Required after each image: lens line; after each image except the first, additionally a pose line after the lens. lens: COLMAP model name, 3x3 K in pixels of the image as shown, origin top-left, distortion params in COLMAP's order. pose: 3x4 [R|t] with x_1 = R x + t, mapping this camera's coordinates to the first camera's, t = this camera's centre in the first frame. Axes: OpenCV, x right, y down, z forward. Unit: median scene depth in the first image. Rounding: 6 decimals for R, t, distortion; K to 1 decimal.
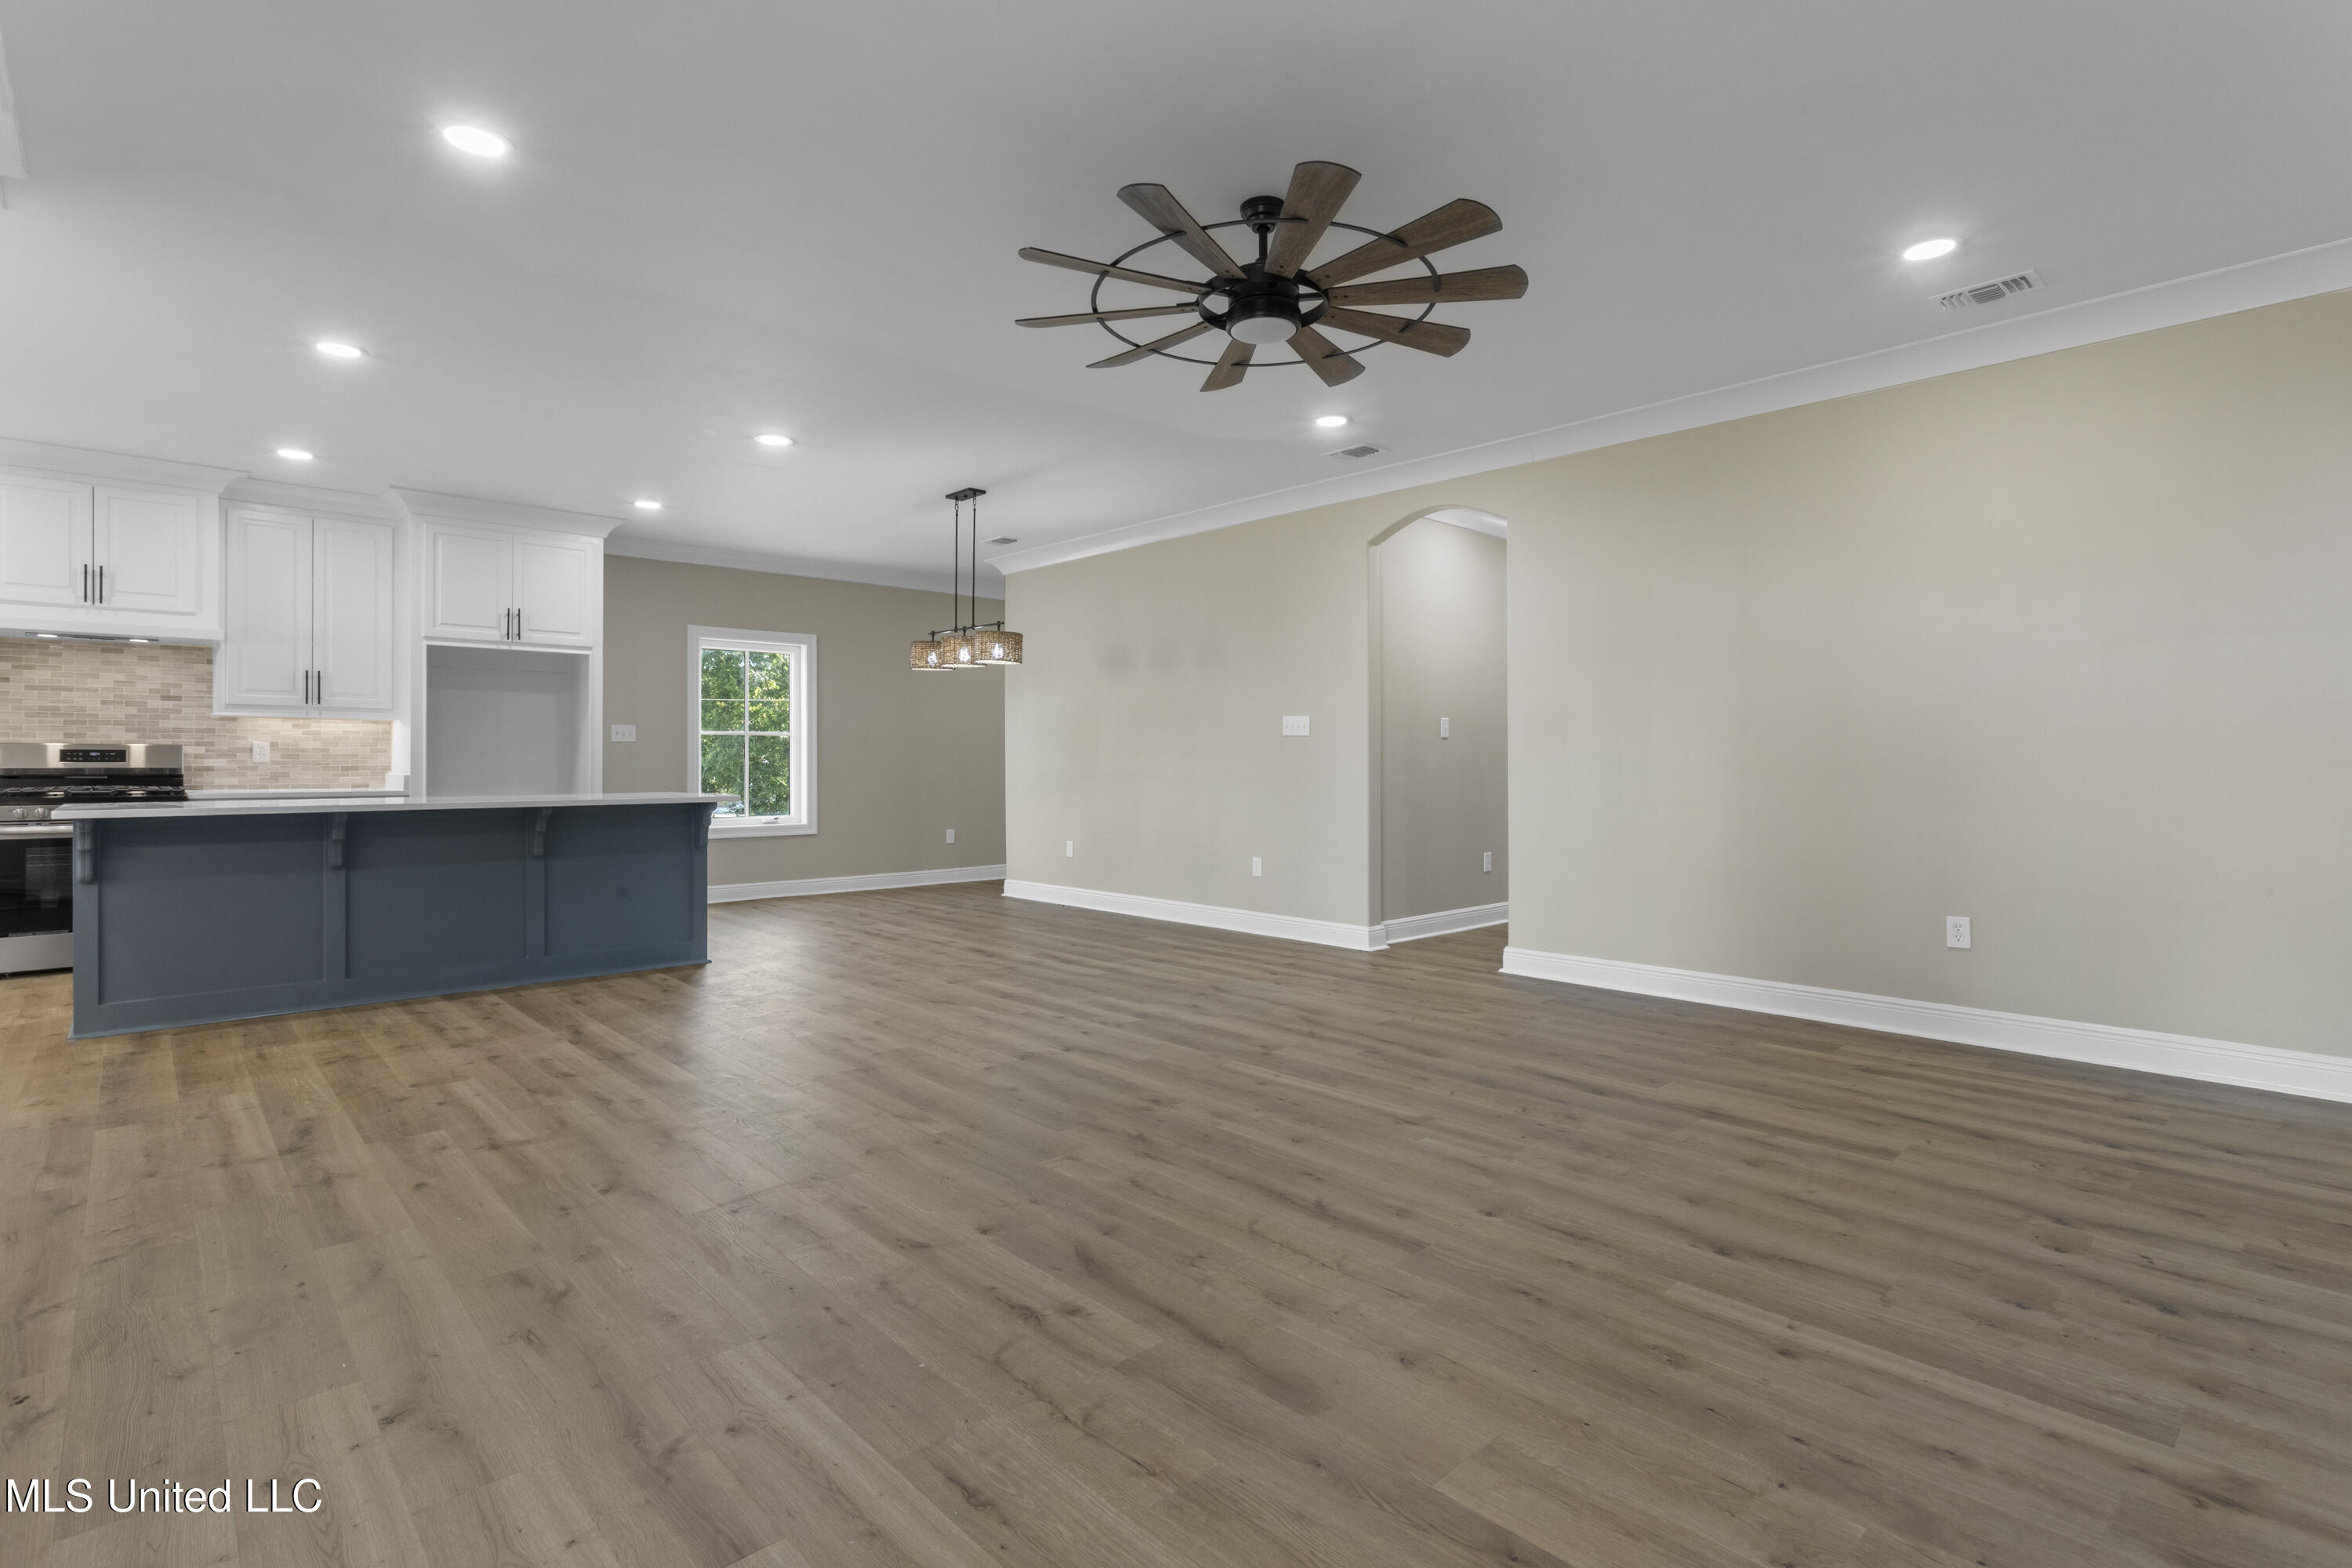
lens RADIAL K [[1118.6, 0, 1169.4], [0, 1118.6, 750.2], [0, 0, 1]] dist [-0.000452, 0.004883]
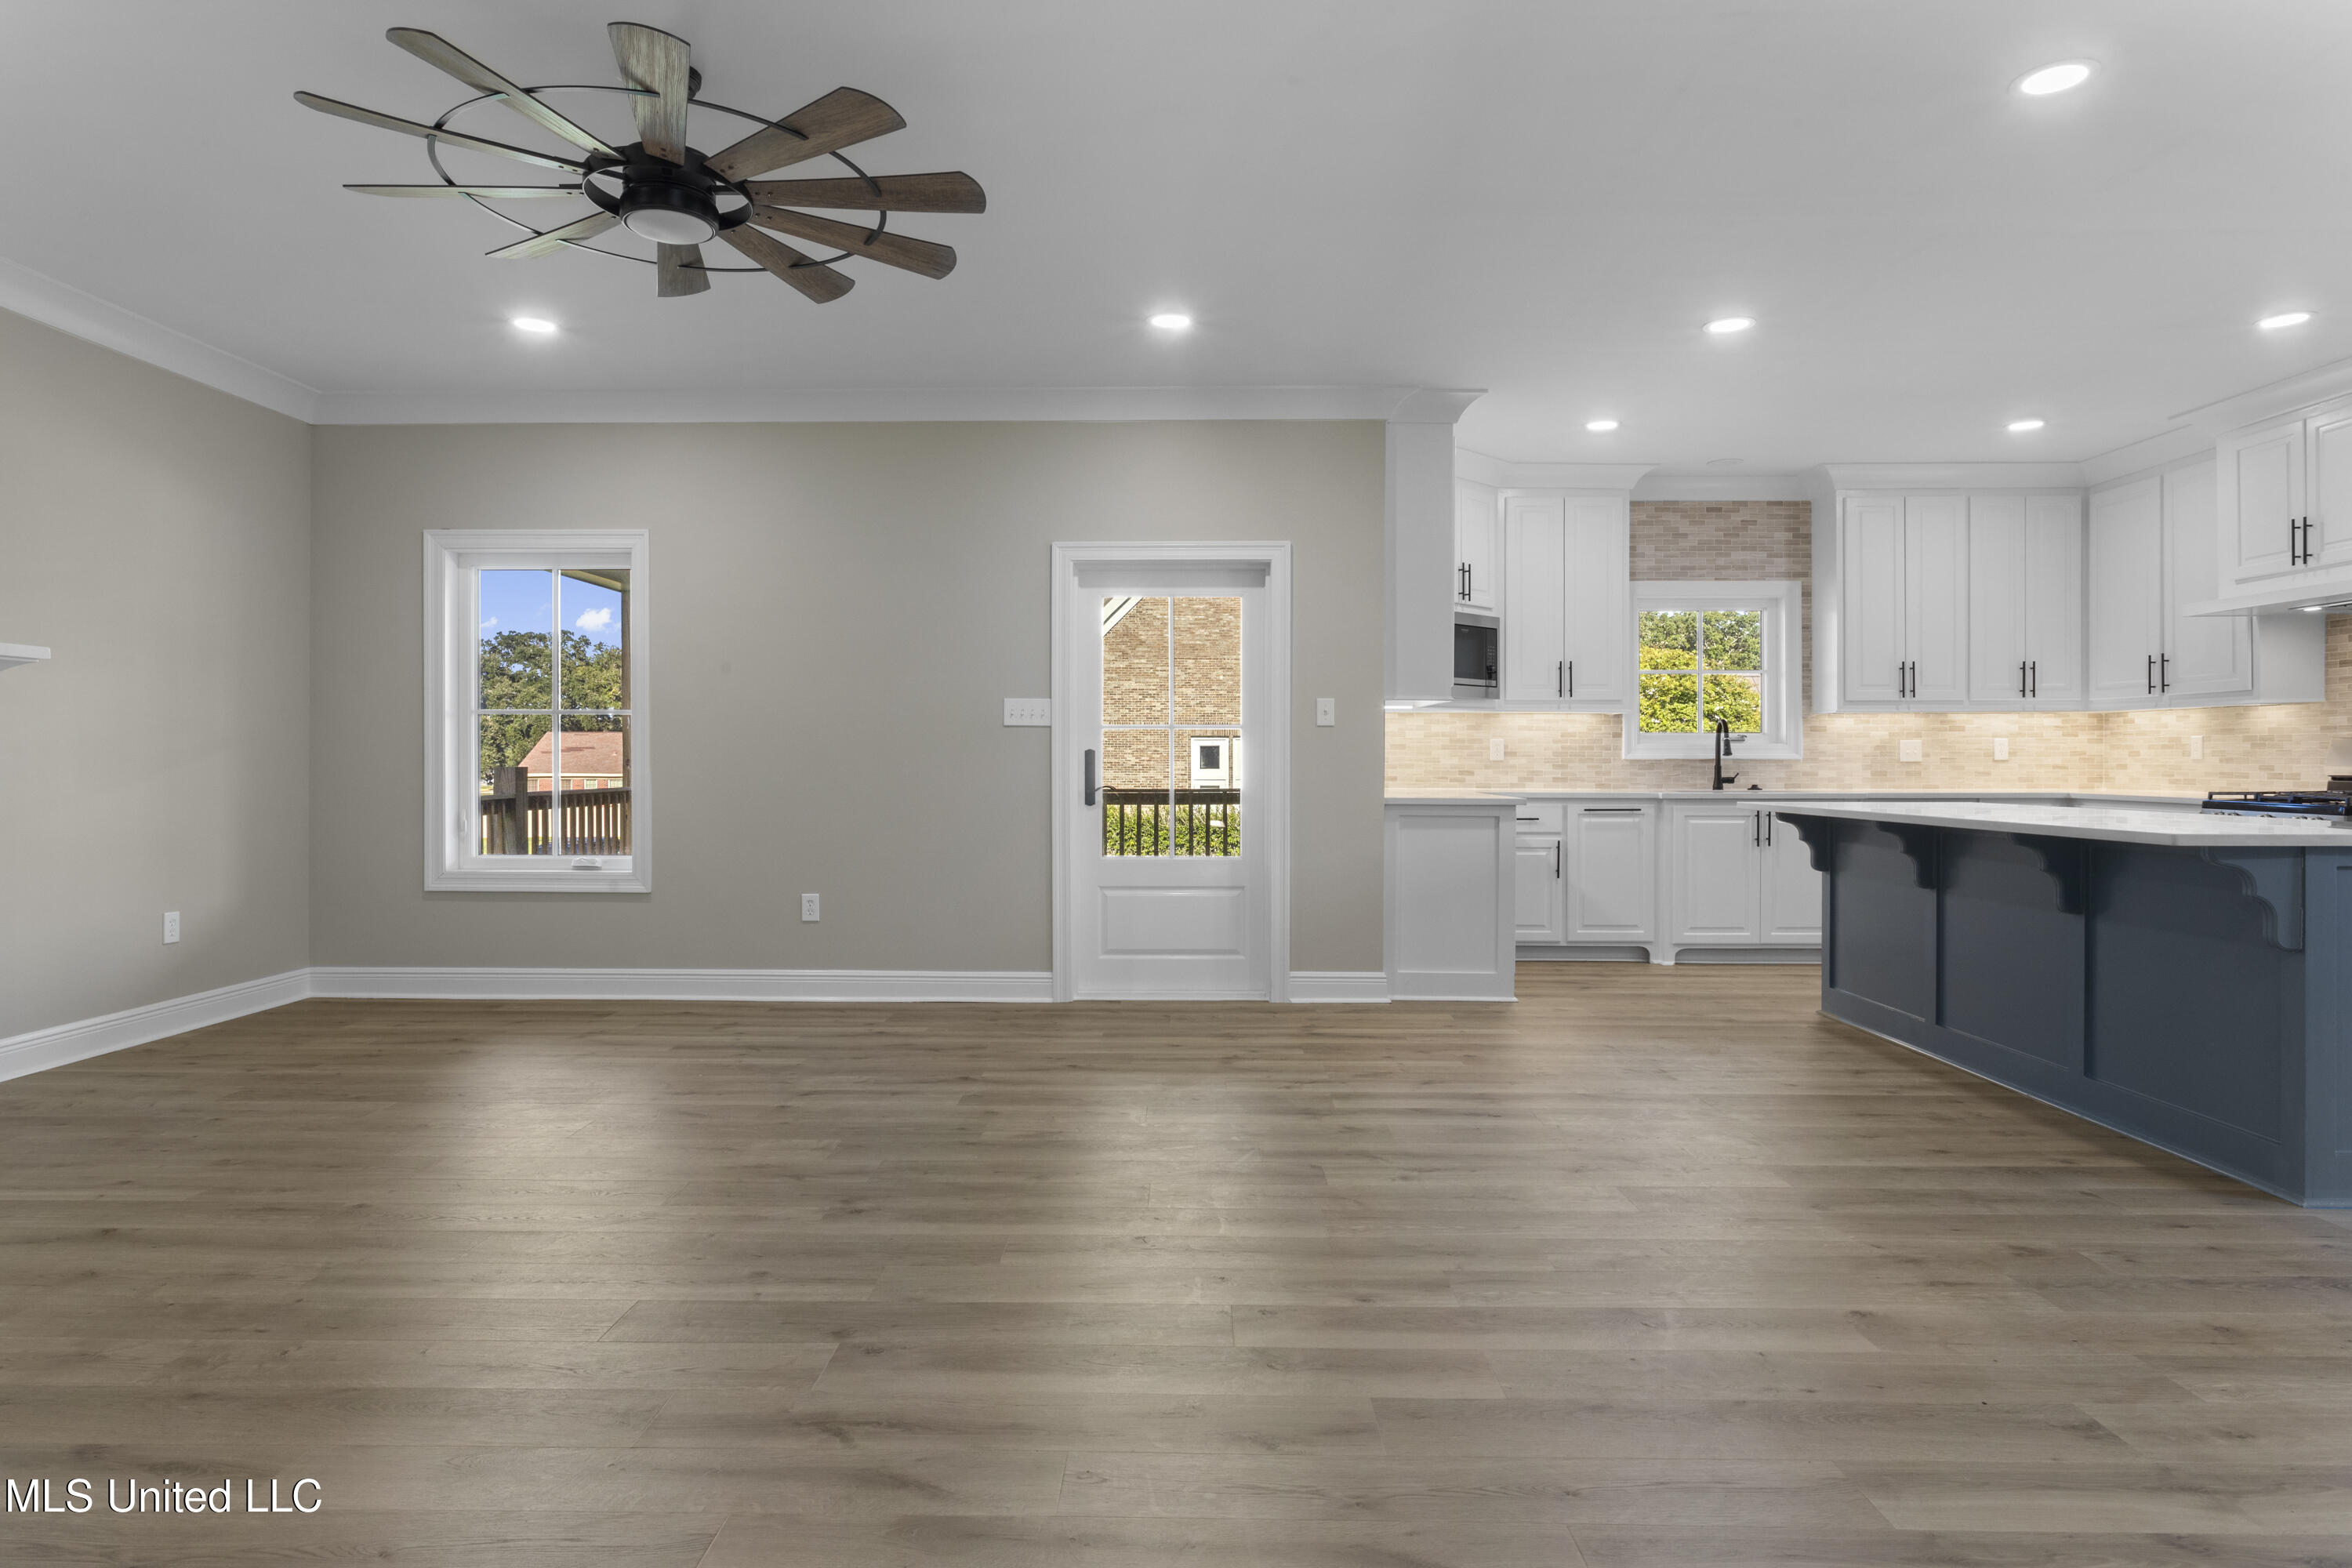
lens RADIAL K [[1317.3, 0, 1173.7], [0, 1317.3, 764.4], [0, 0, 1]] dist [-0.020387, 0.014254]
pose [[-0.684554, 0.002349, -0.728959, 0.517231], [0.007024, 0.999970, -0.003373, 0.019289], [0.728929, -0.007429, -0.684550, 1.885772]]
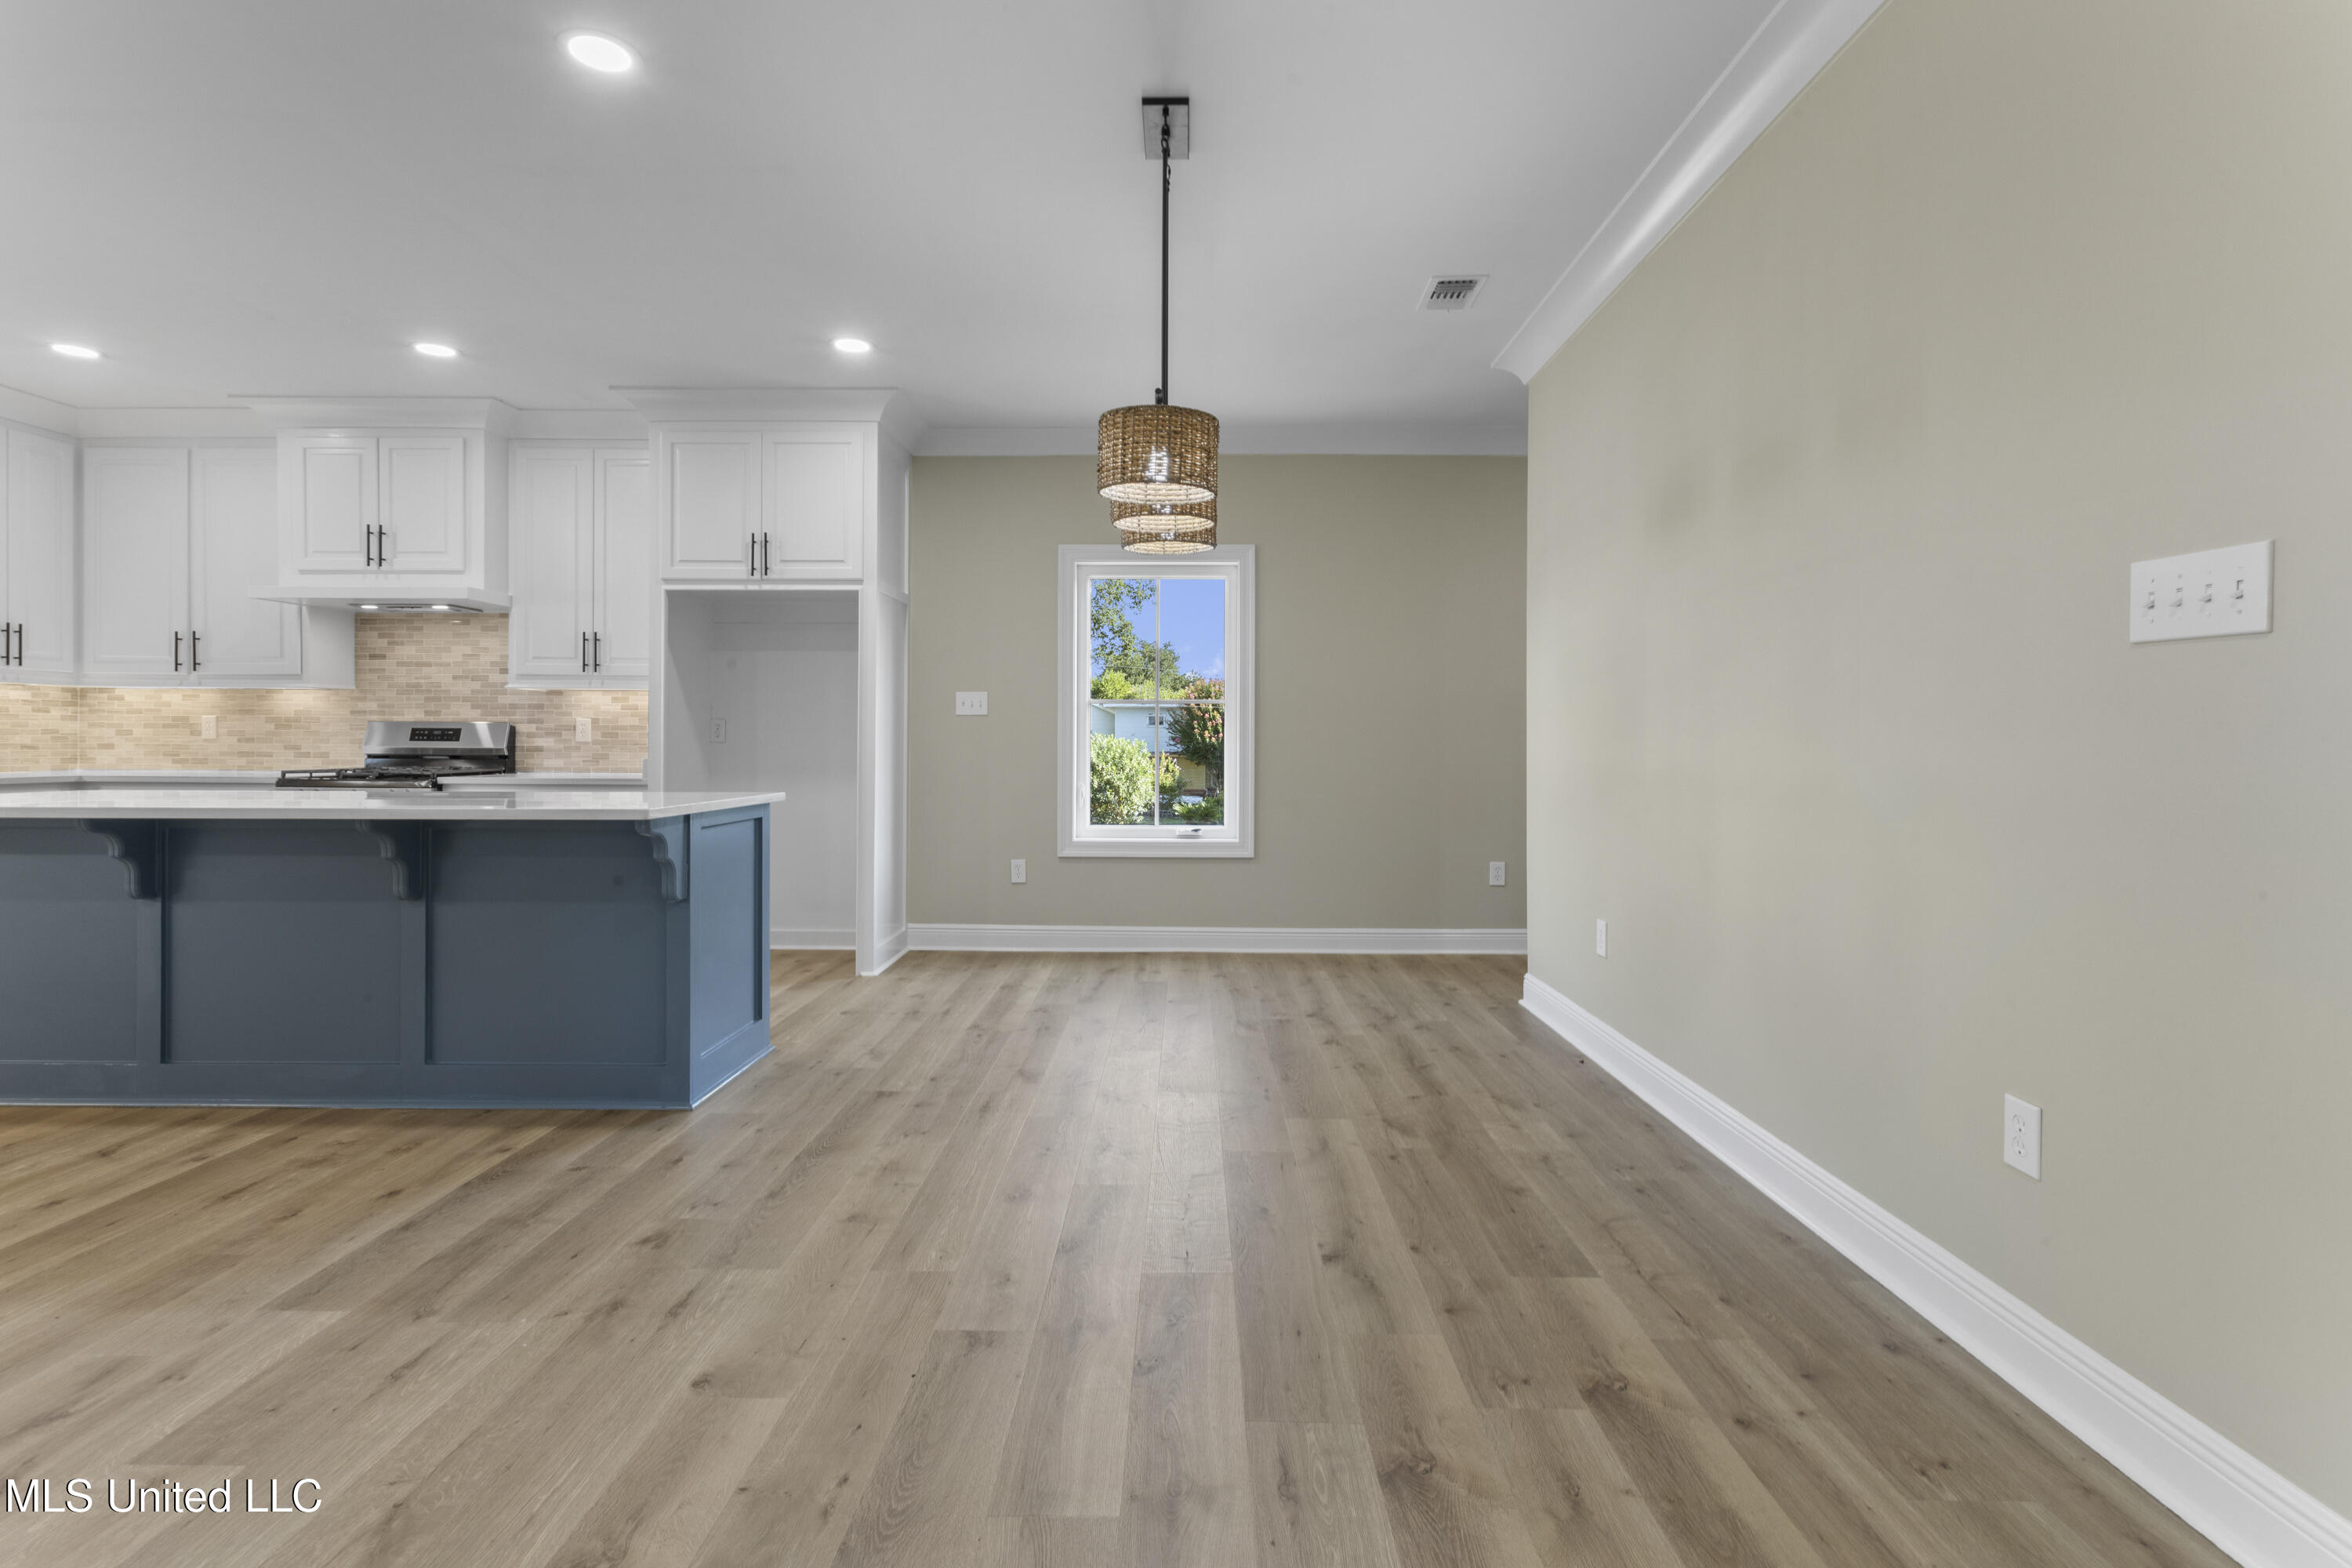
lens RADIAL K [[1118.6, 0, 1169.4], [0, 1118.6, 750.2], [0, 0, 1]] dist [-0.000452, 0.004883]
pose [[0.725321, 0.007428, -0.688370, 0.243463], [0.002586, 0.999905, 0.013515, 0.013434], [0.688405, -0.011583, 0.725234, 1.402738]]
